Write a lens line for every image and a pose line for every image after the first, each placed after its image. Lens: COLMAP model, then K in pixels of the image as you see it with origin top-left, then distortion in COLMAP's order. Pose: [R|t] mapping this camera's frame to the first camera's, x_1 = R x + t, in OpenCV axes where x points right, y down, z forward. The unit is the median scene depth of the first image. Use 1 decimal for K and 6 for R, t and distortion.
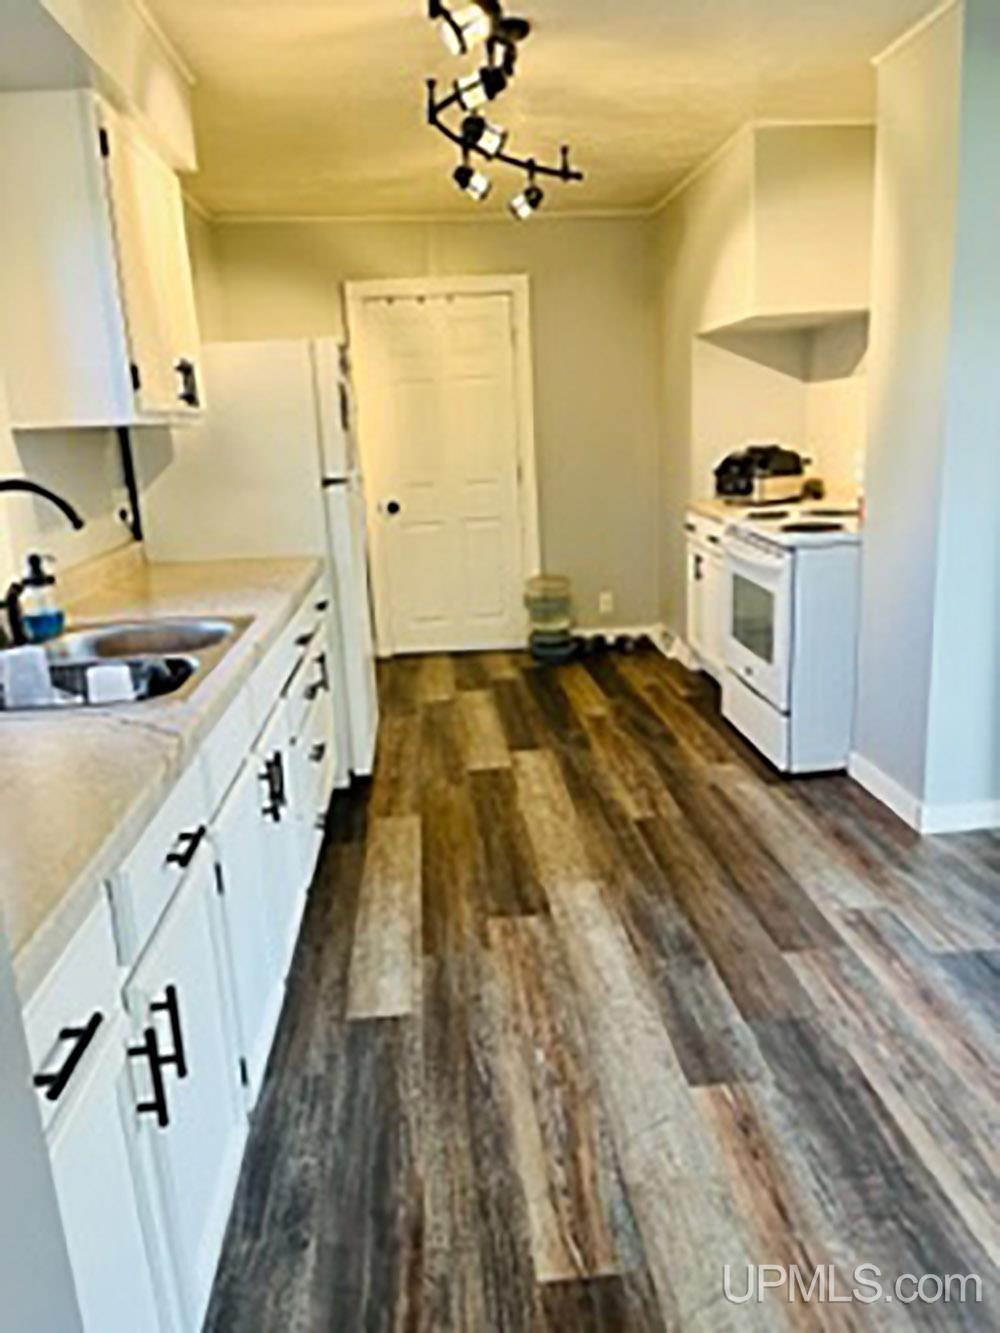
lens RADIAL K [[1004.7, 0, 485.1], [0, 1004.7, 664.0], [0, 0, 1]] dist [0.017722, -0.000217]
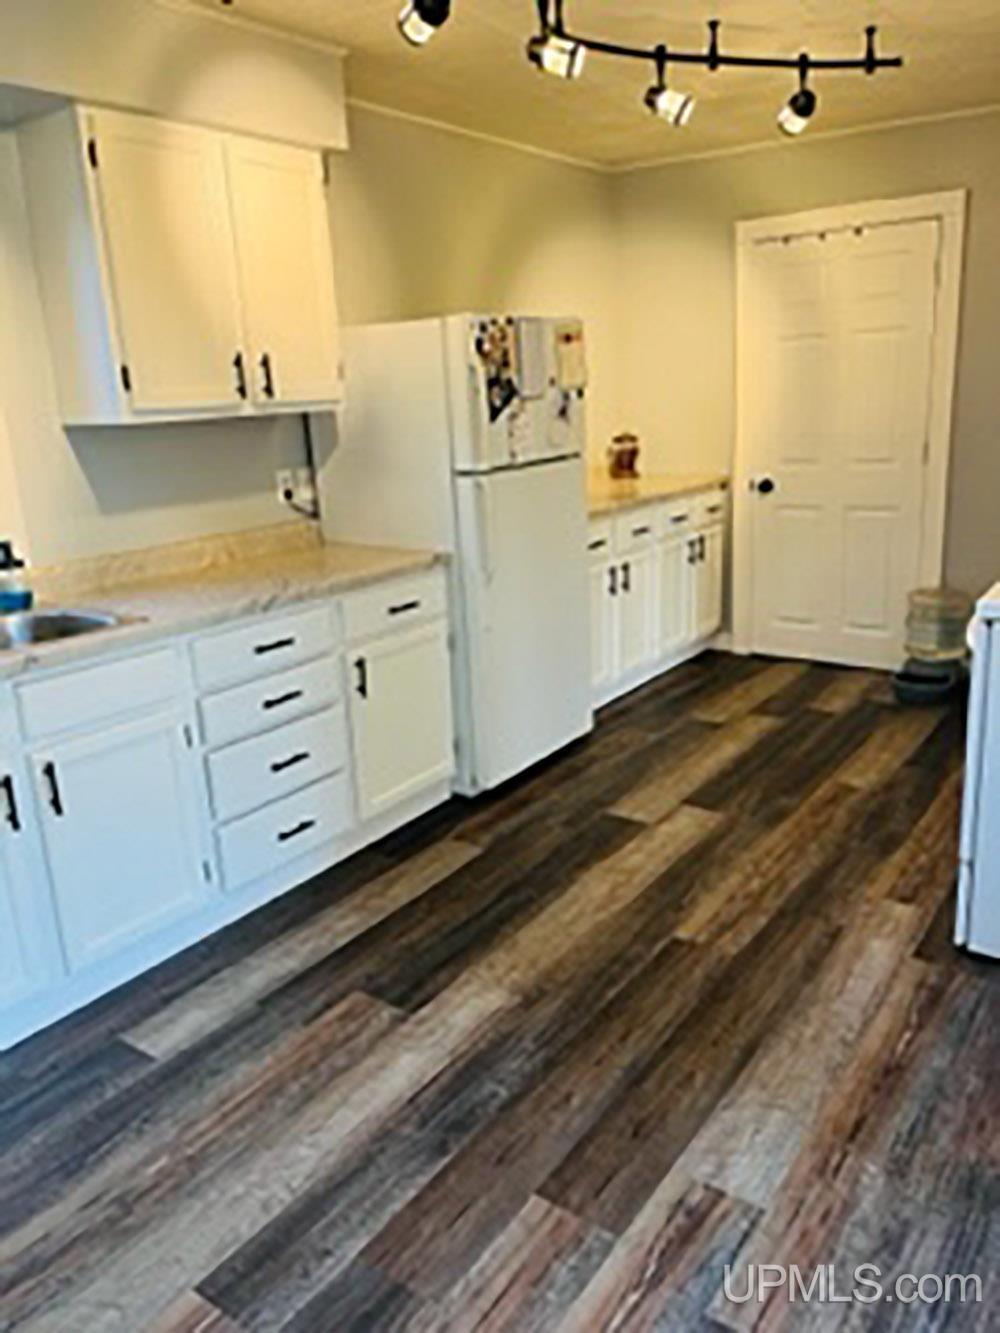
lens RADIAL K [[1004.7, 0, 499.0], [0, 1004.7, 655.9], [0, 0, 1]] dist [0.017722, -0.000217]
pose [[0.769166, 0.174825, -0.614671, 0.500085], [-0.138611, 0.984594, 0.106588, -0.126734], [0.623836, 0.003217, 0.781549, 0.322367]]
